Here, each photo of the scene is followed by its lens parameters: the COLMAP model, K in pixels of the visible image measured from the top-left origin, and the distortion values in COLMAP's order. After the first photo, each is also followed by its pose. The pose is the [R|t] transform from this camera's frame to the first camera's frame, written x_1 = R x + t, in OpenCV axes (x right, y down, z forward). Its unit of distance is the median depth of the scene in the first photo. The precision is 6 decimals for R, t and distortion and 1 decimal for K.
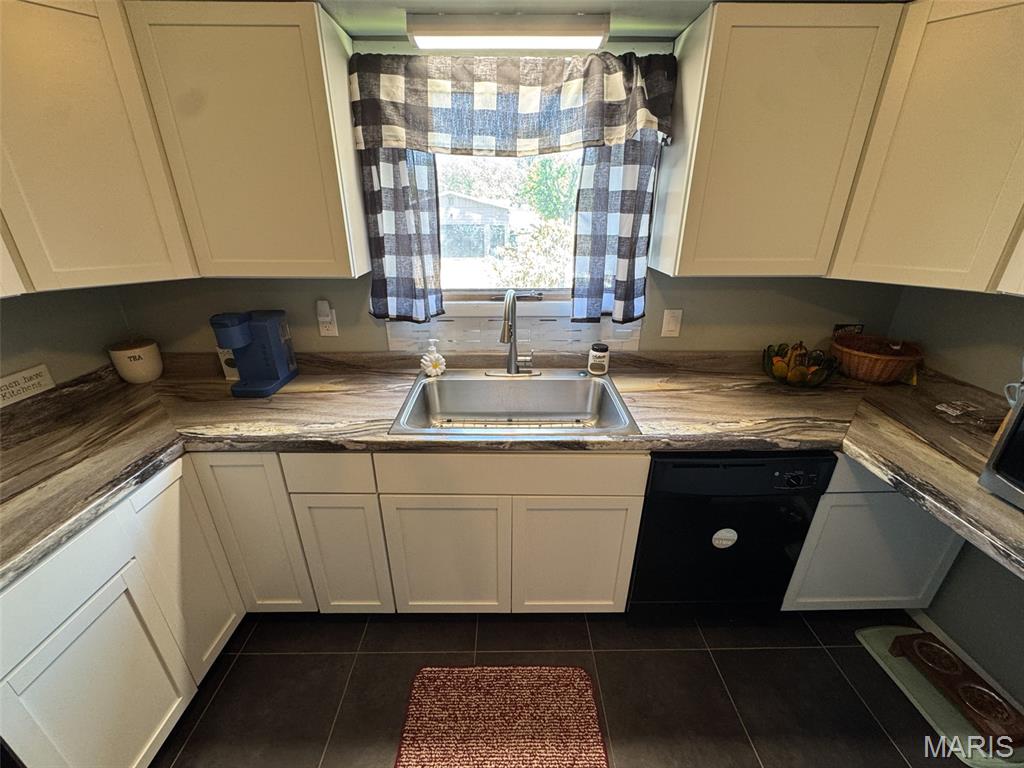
lens RADIAL K [[416.1, 0, 514.0], [0, 416.1, 382.2], [0, 0, 1]] dist [-0.000332, 0.000232]
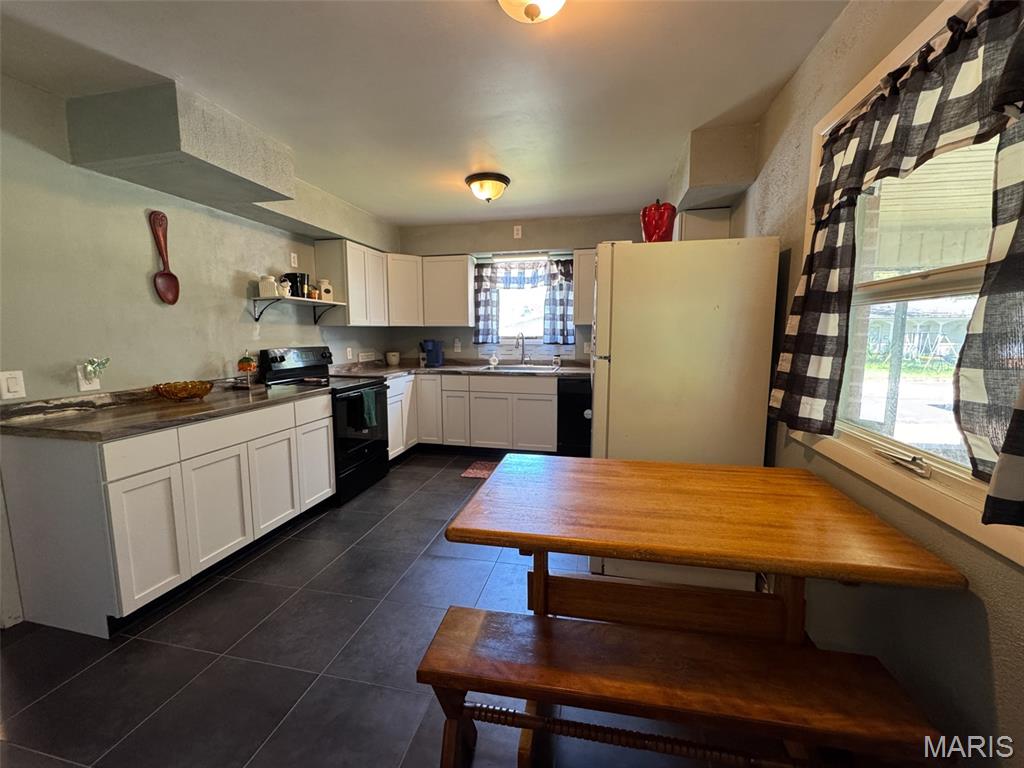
lens RADIAL K [[416.1, 0, 519.4], [0, 416.1, 382.6], [0, 0, 1]] dist [-0.000332, 0.000232]
pose [[0.976993, 0.019747, -0.212356, 0.628599], [-0.076627, 0.961718, -0.263109, 0.914218], [0.199031, 0.273328, 0.941105, -1.682417]]
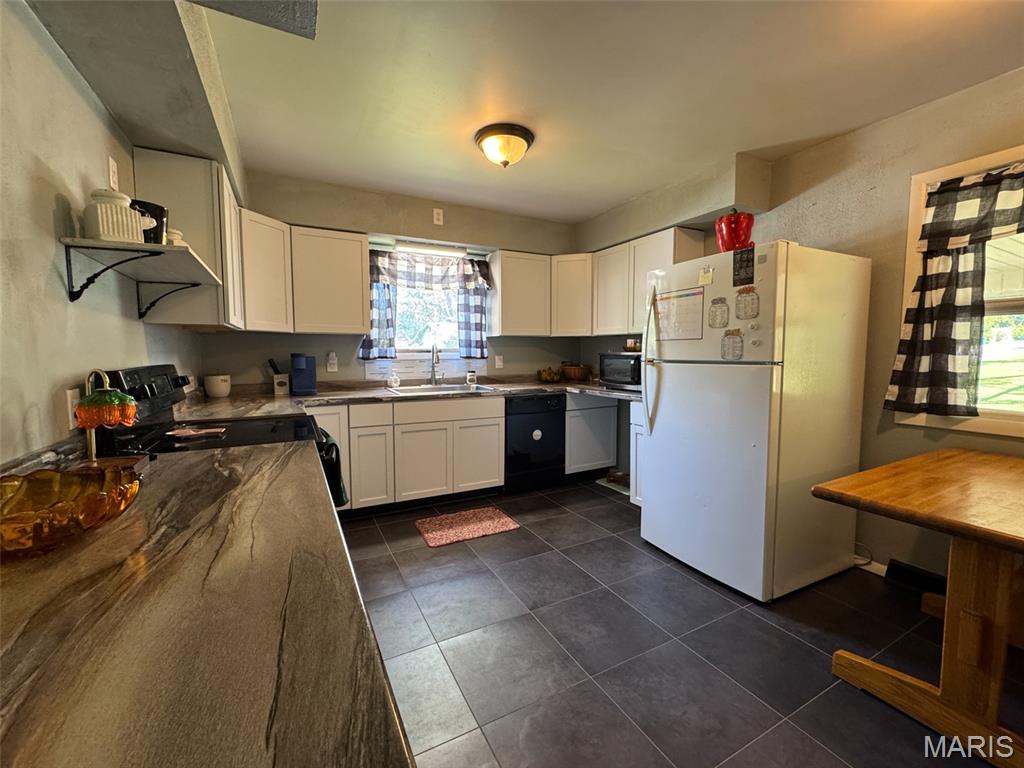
lens RADIAL K [[416.1, 0, 512.5], [0, 416.1, 382.8], [0, 0, 1]] dist [-0.000332, 0.000232]
pose [[0.891591, -0.040690, 0.451010, -0.693893], [0.179784, 0.945907, -0.270071, 0.707369], [-0.415624, 0.321878, 0.850677, -1.085430]]
